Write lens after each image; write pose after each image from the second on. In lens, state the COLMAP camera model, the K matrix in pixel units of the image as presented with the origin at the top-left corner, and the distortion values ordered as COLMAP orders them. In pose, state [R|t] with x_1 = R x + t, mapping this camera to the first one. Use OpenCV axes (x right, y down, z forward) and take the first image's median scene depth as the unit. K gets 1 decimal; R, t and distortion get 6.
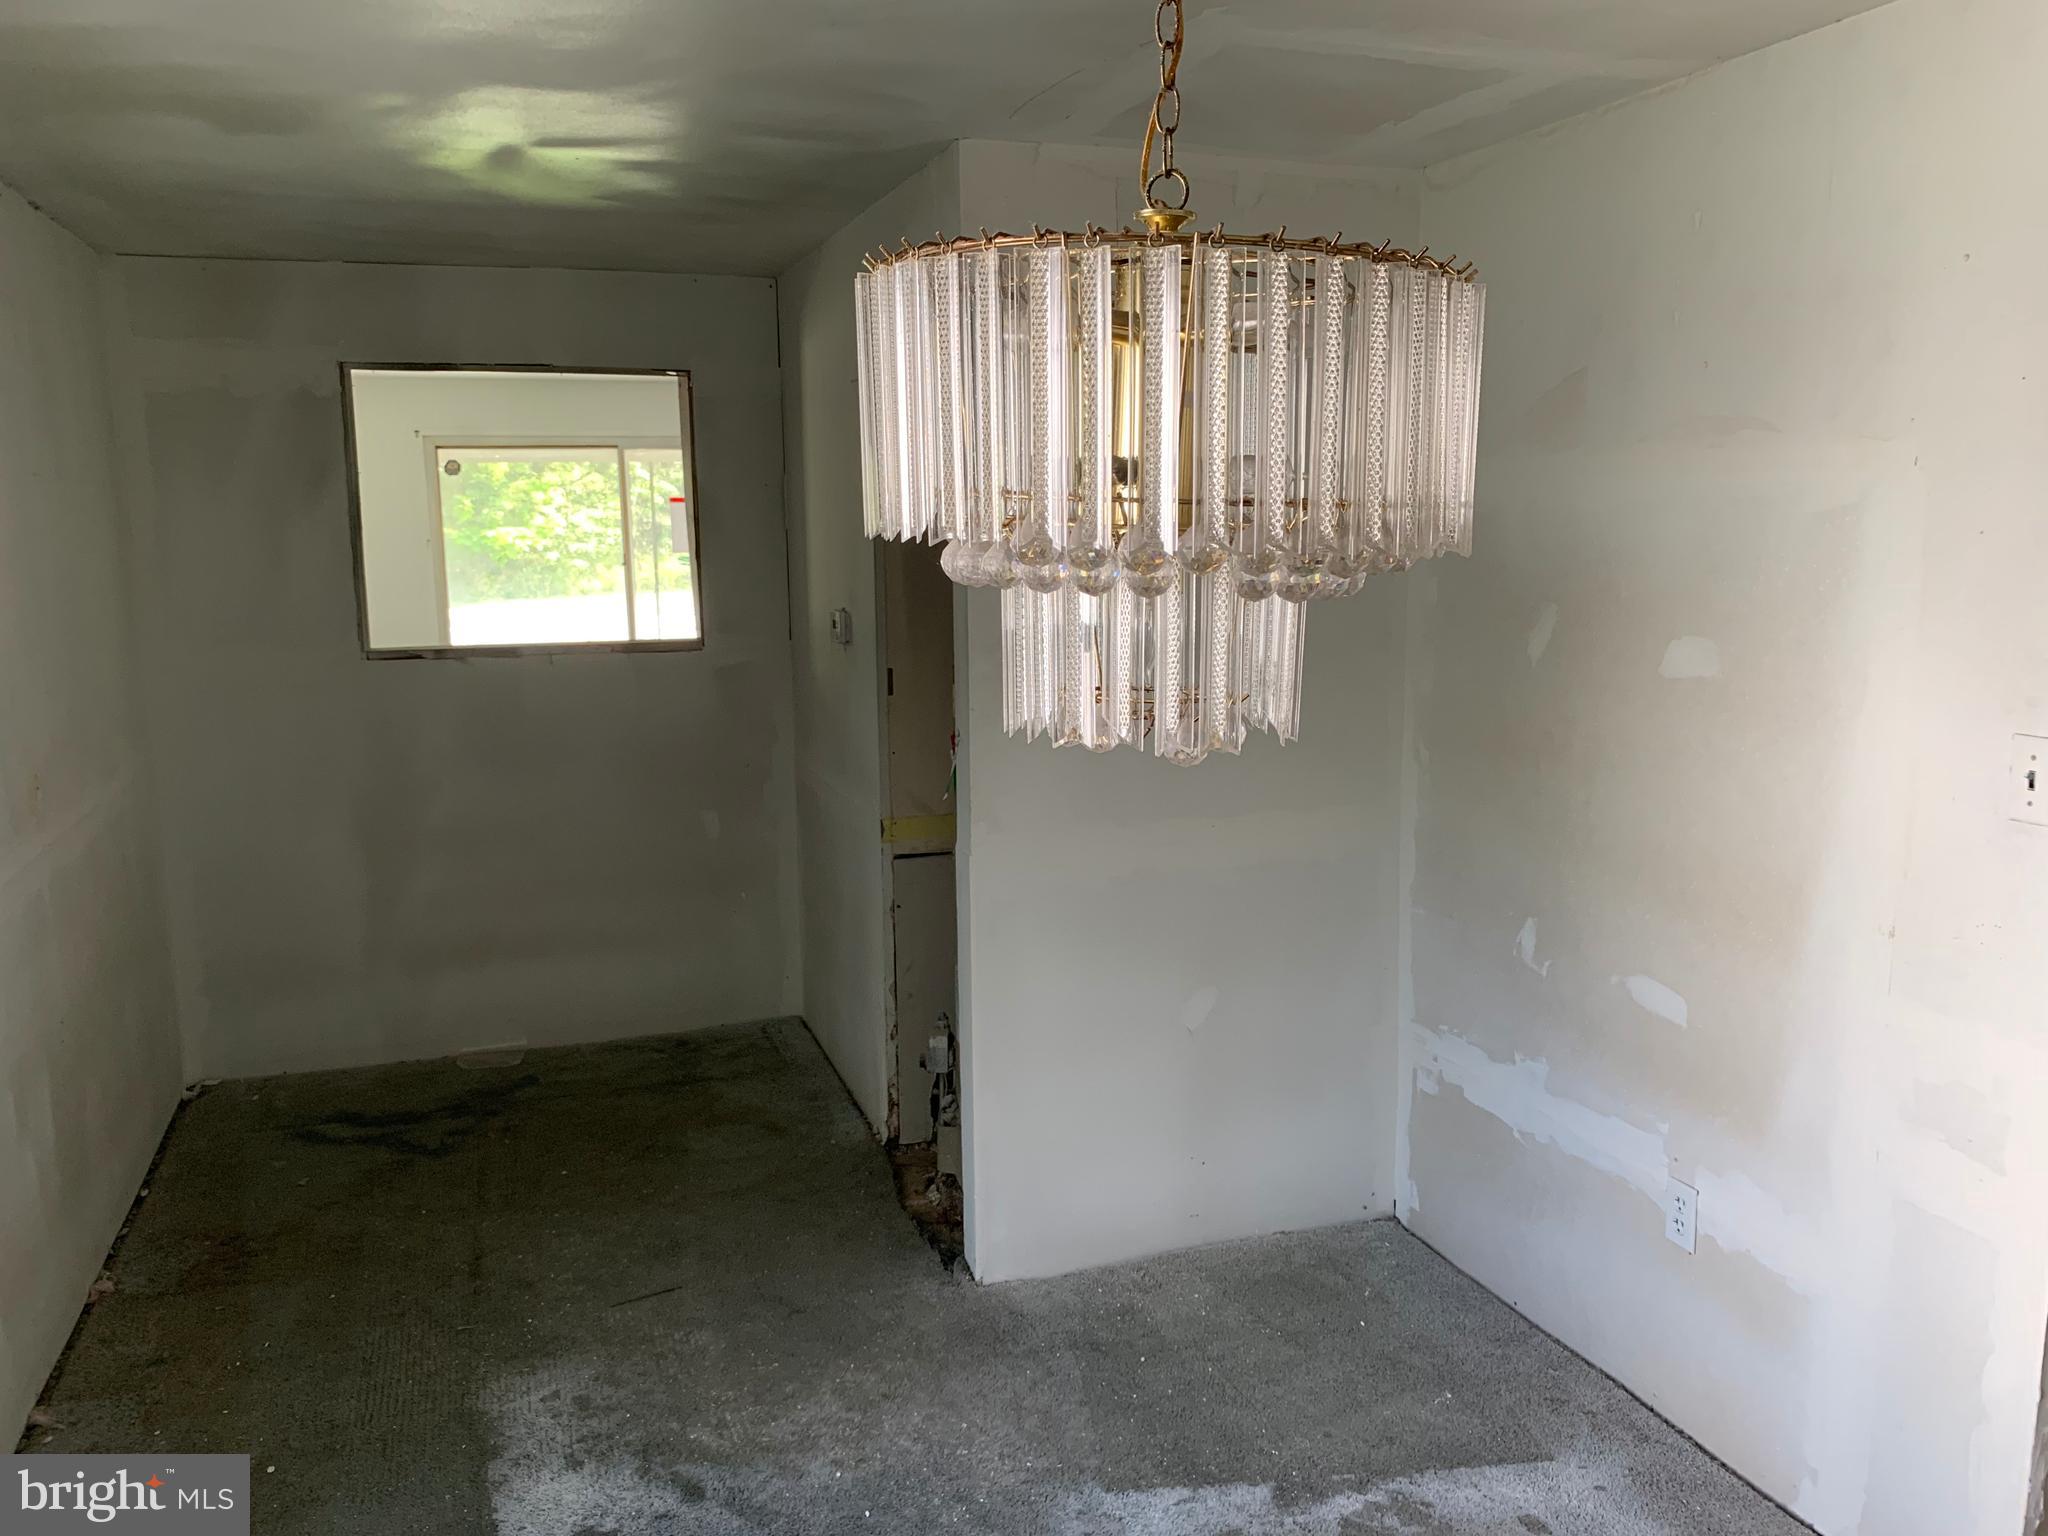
lens RADIAL K [[1564.1, 0, 1015.2], [0, 1564.1, 751.7], [0, 0, 1]] dist [0.000271, -0.010497]
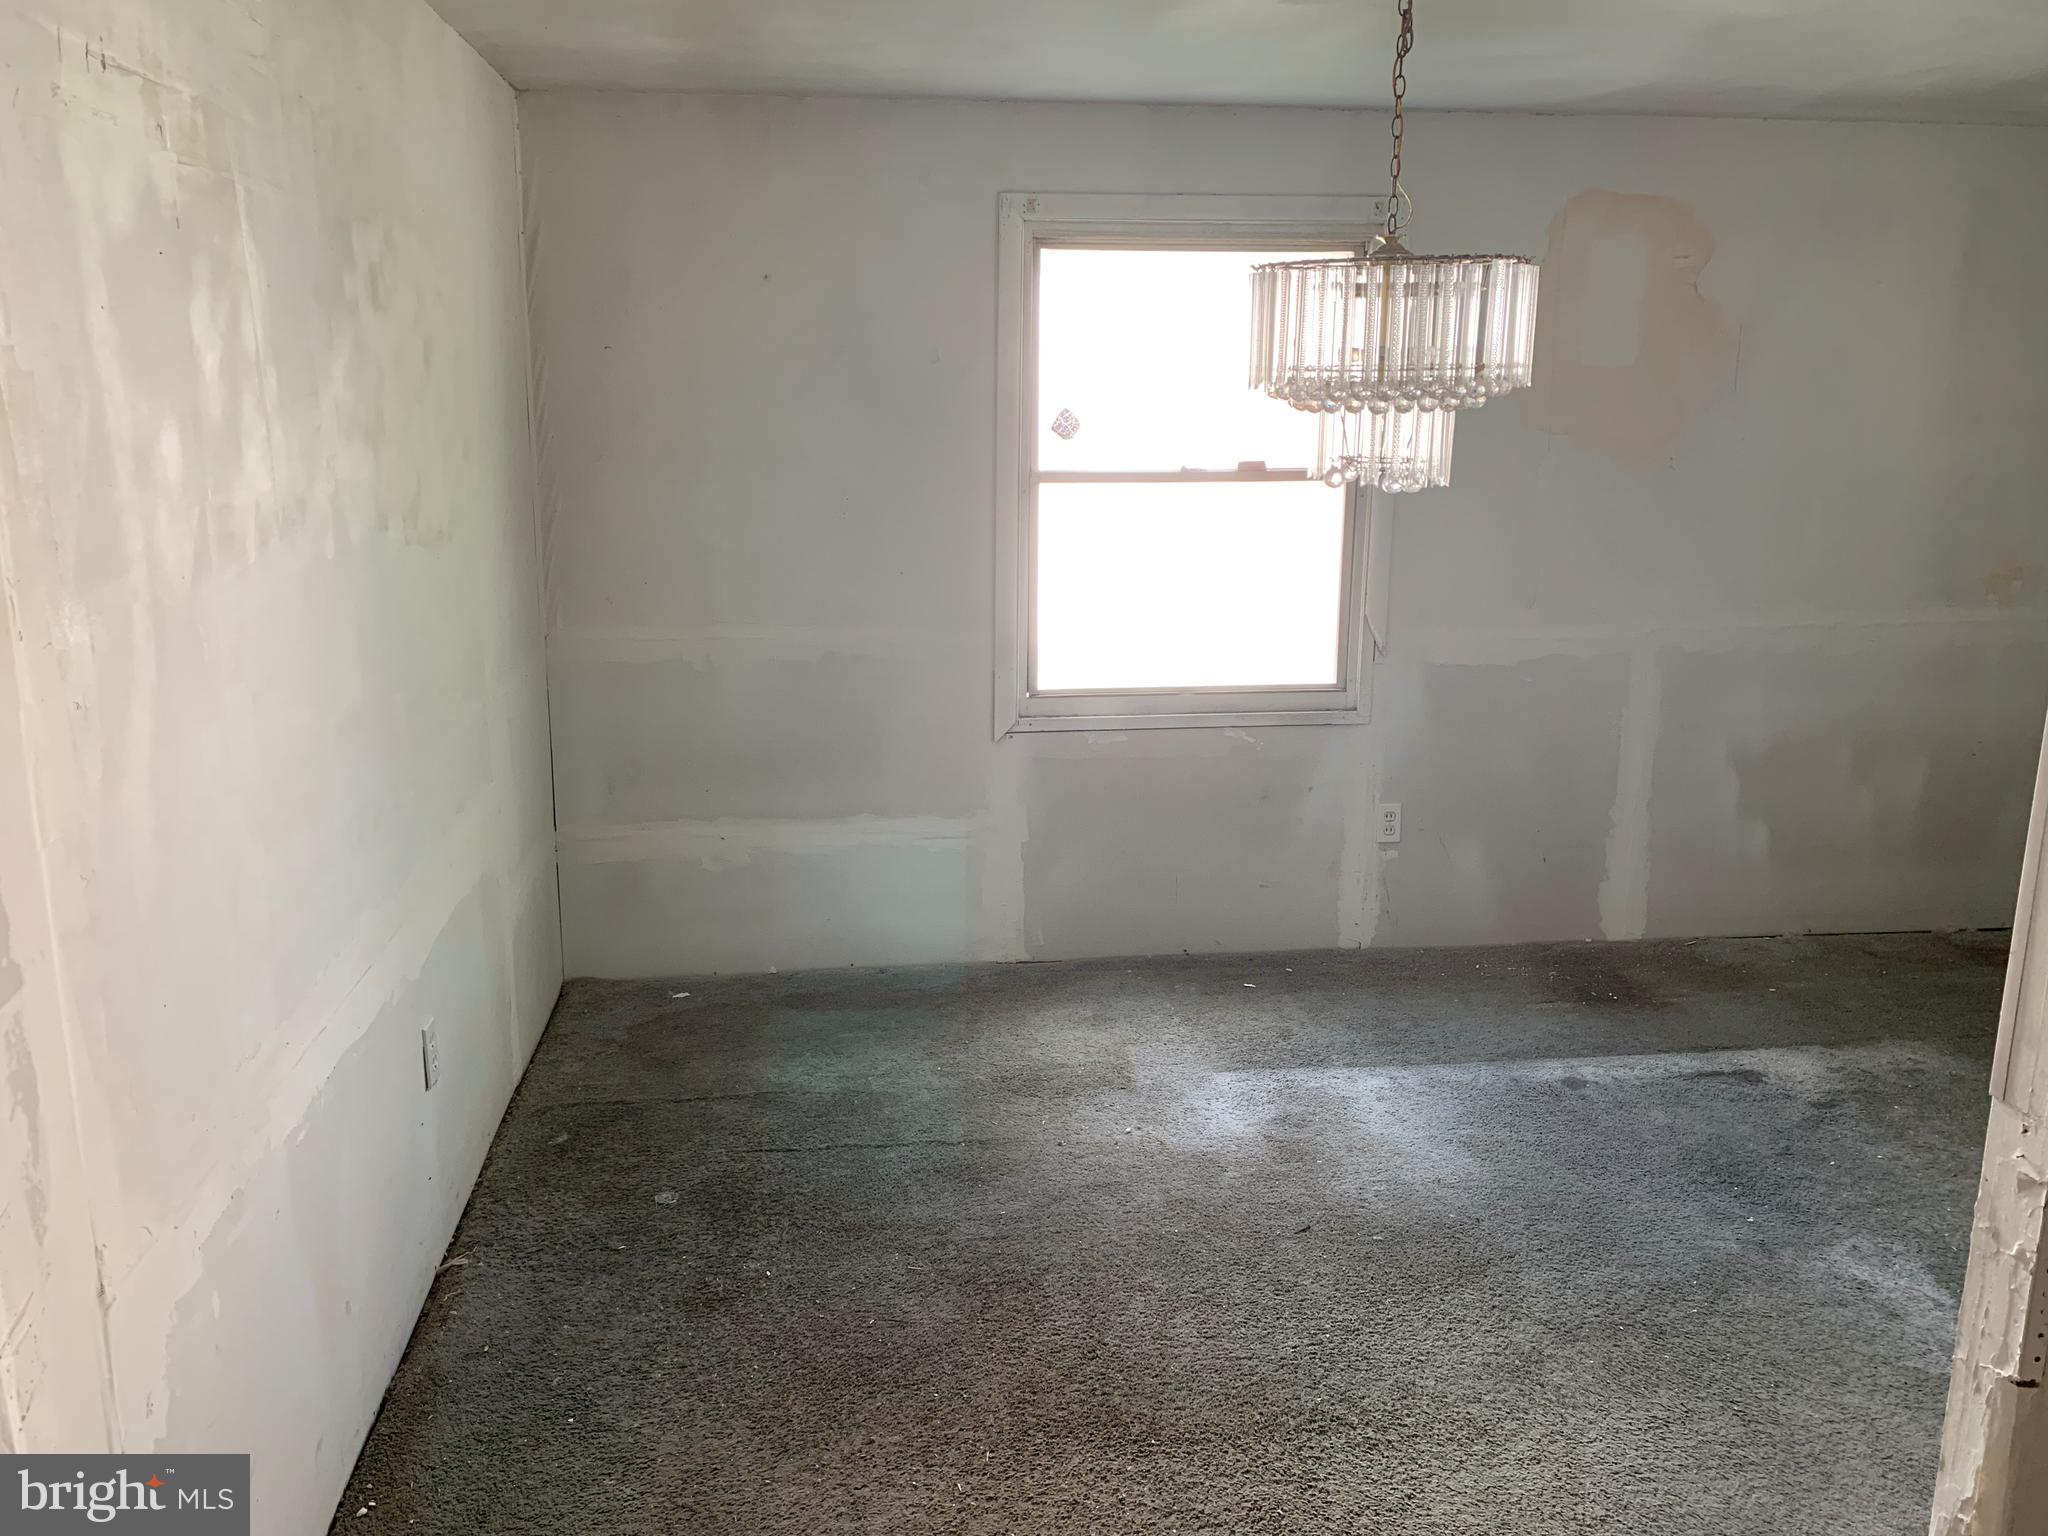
lens RADIAL K [[1564.1, 0, 1015.2], [0, 1564.1, 751.7], [0, 0, 1]] dist [0.000271, -0.010497]
pose [[-0.208622, 0.223614, -0.952089, 1.169319], [-0.148826, 0.954913, 0.256888, -0.068211], [0.966606, 0.195288, -0.165936, 0.479432]]
